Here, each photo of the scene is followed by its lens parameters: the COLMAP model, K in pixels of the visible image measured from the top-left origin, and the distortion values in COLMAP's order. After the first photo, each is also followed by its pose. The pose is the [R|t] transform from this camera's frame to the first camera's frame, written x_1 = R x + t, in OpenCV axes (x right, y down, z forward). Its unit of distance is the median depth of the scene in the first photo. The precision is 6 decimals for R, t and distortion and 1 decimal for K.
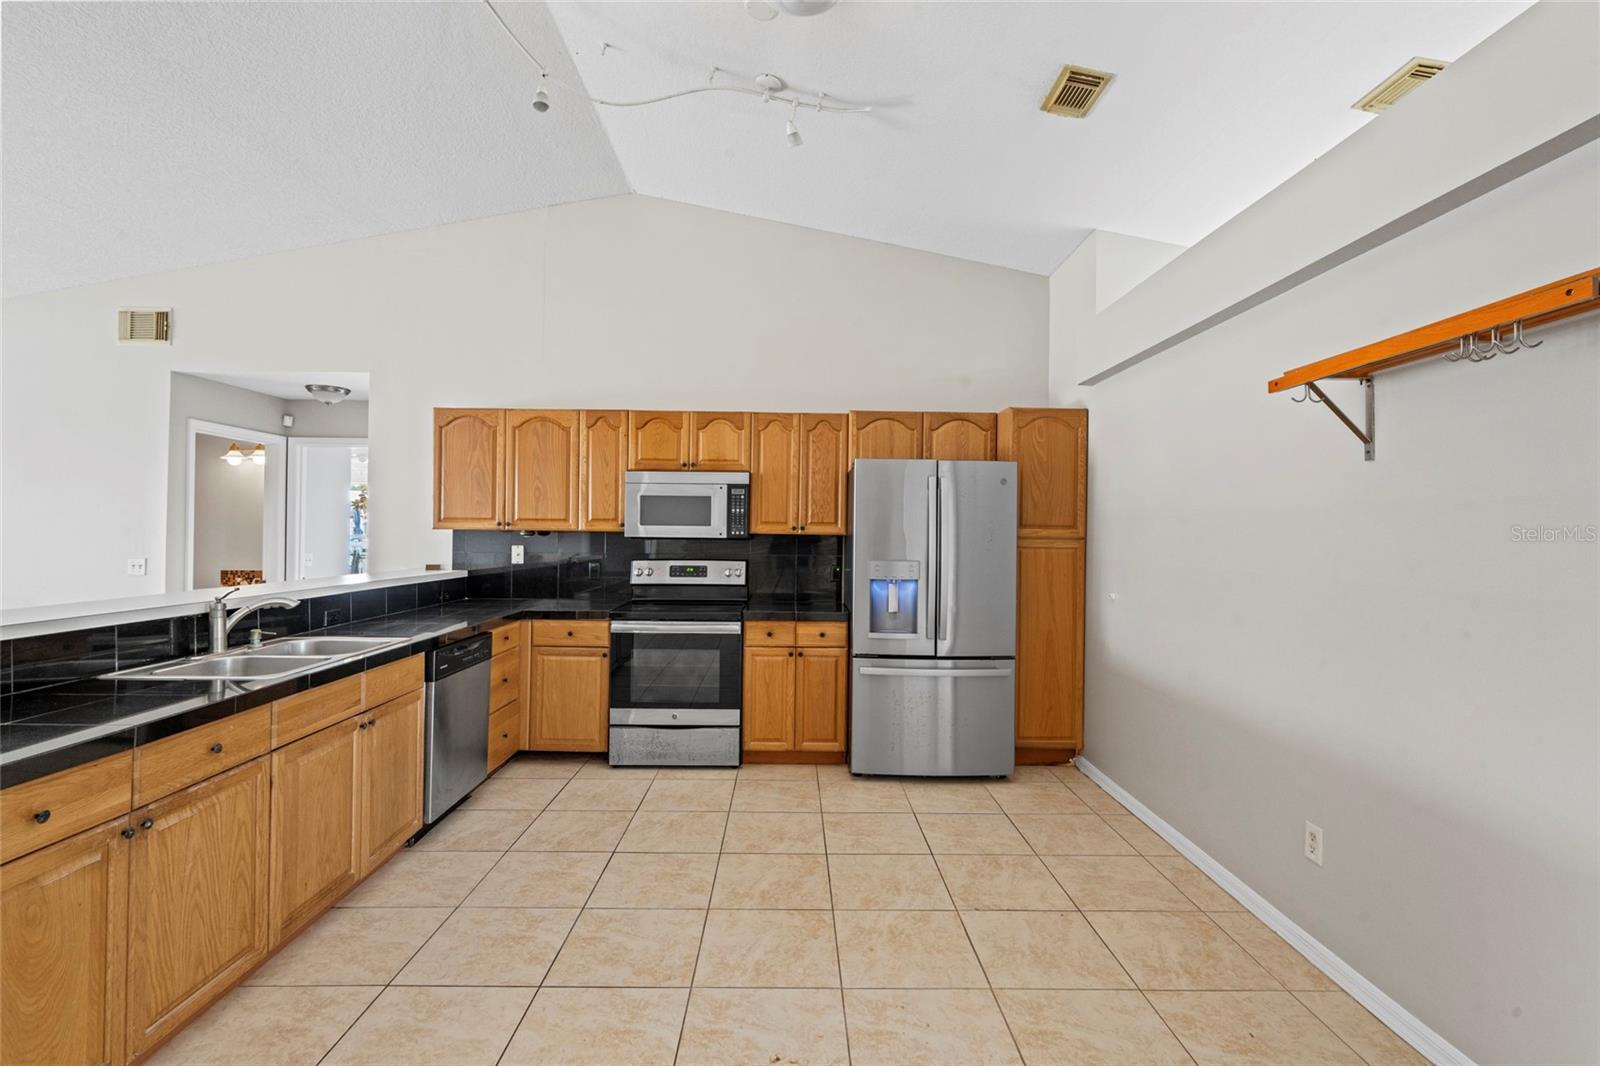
lens RADIAL K [[712.3, 0, 795.0], [0, 712.3, 527.5], [0, 0, 1]] dist [0.001063, 0.000392]
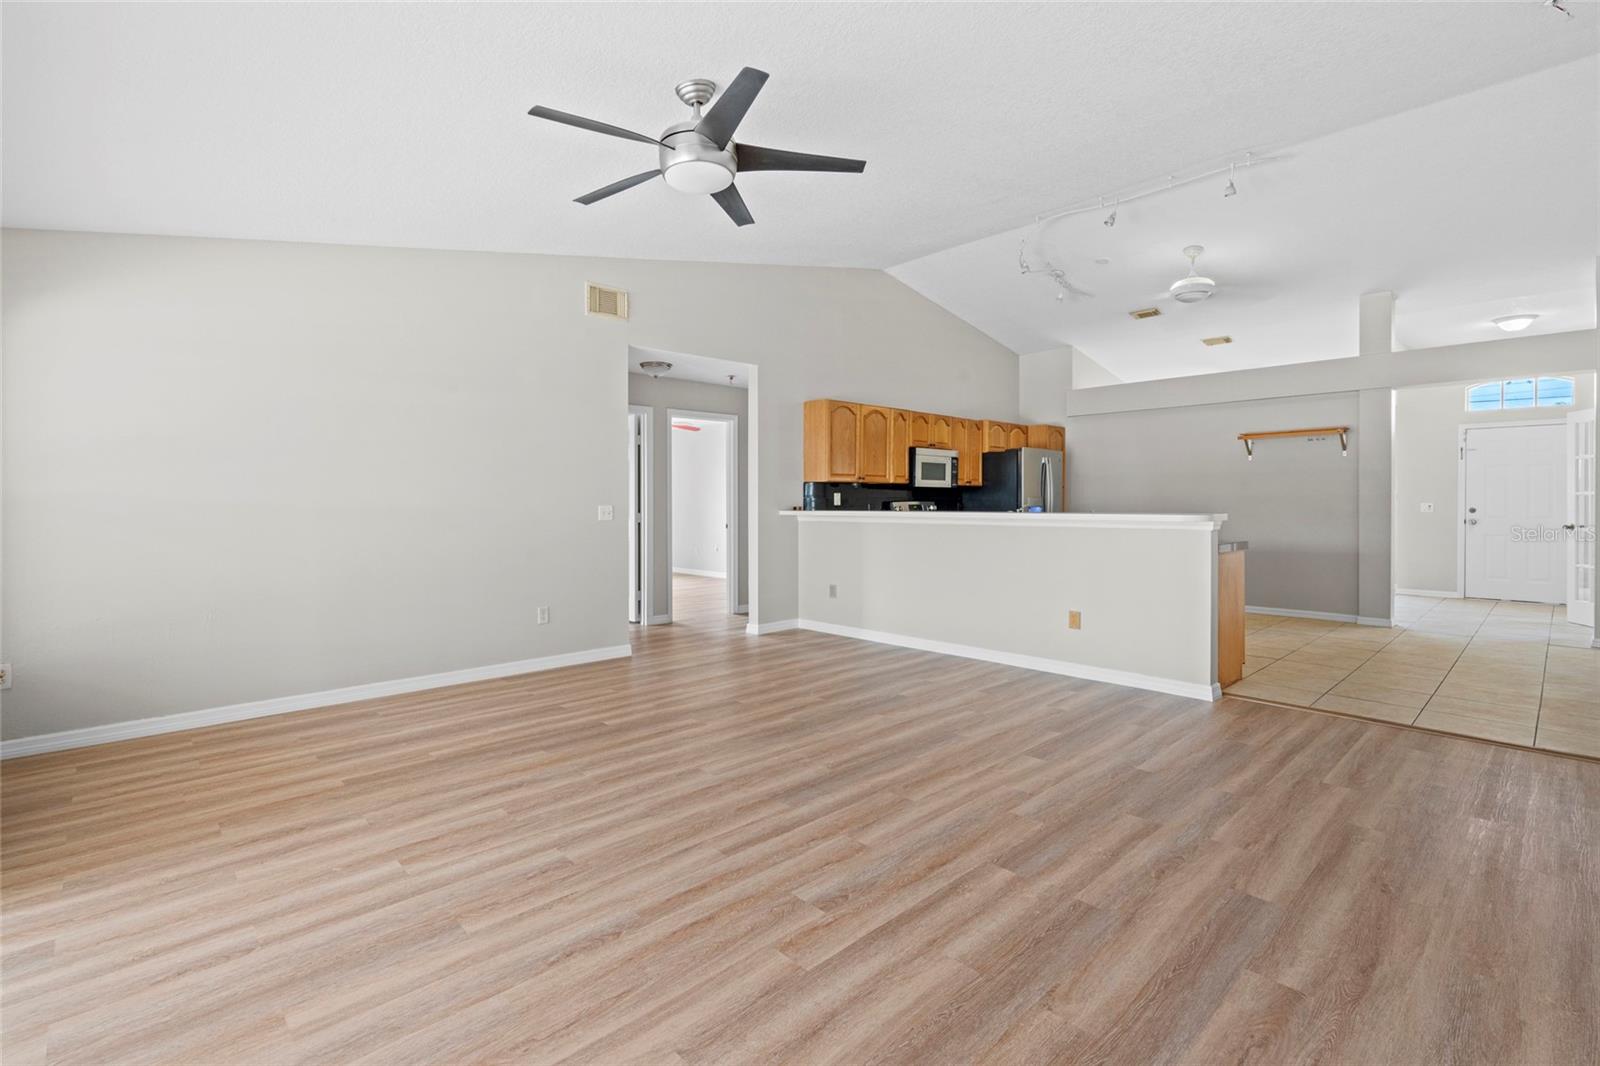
lens RADIAL K [[737.1, 0, 795.6], [0, 737.1, 504.4], [0, 0, 1]] dist [0.000564, -0.000037]
pose [[0.734669, -0.014041, 0.678281, -1.594844], [0.004744, 0.999868, 0.015559, 0.025847], [-0.678409, -0.008213, 0.734638, -0.079120]]
